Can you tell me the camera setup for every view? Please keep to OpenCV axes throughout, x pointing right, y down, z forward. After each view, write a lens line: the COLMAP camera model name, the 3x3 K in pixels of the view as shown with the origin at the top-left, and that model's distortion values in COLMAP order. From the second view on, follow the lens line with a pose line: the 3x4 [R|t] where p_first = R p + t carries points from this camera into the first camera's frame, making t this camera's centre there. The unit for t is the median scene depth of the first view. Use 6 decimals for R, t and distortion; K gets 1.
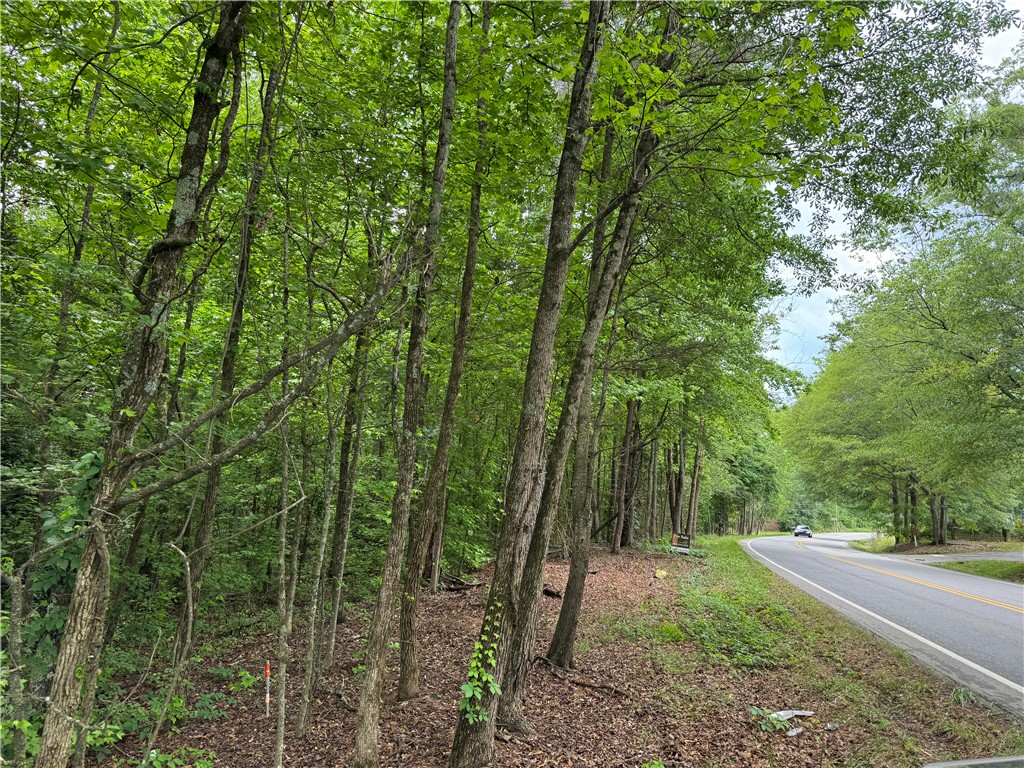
lens RADIAL K [[708.4, 0, 512.0], [0, 708.4, 384.0], [0, 0, 1]] dist [0.001877, -0.000126]
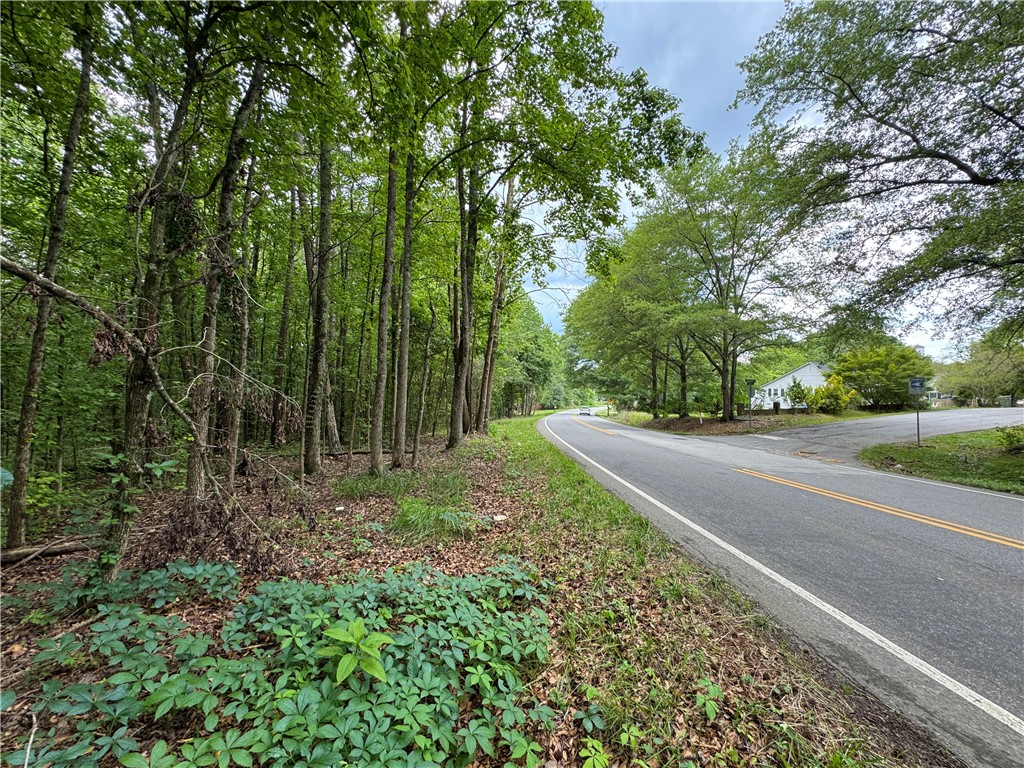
lens RADIAL K [[409.0, 0, 512.0], [0, 409.0, 384.0], [0, 0, 1]] dist [-0.000148, -0.000003]
pose [[0.953771, -0.032016, 0.298823, 0.086528], [-0.007872, 0.991307, 0.131335, 0.061736], [-0.300430, -0.127616, 0.945228, 0.330695]]
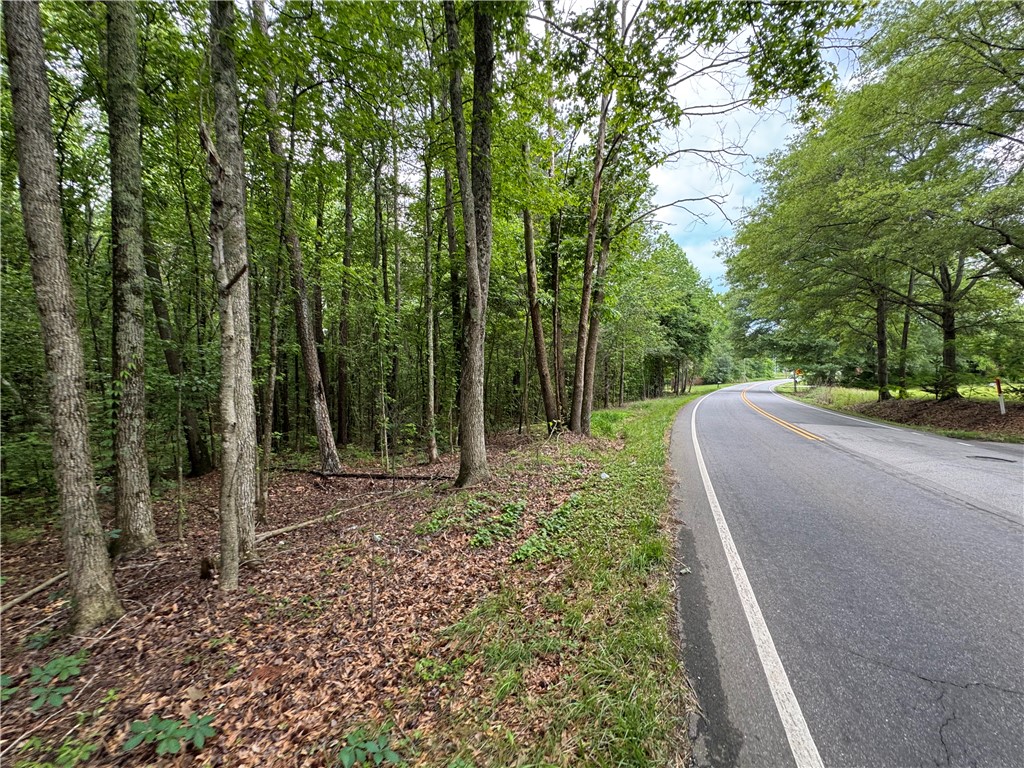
lens RADIAL K [[409.0, 0, 512.0], [0, 409.0, 384.0], [0, 0, 1]] dist [-0.000148, -0.000003]
pose [[0.995067, -0.069923, -0.070371, 0.130492], [0.081408, 0.980940, 0.176436, 0.073991], [0.056693, -0.181294, 0.981793, 0.410044]]
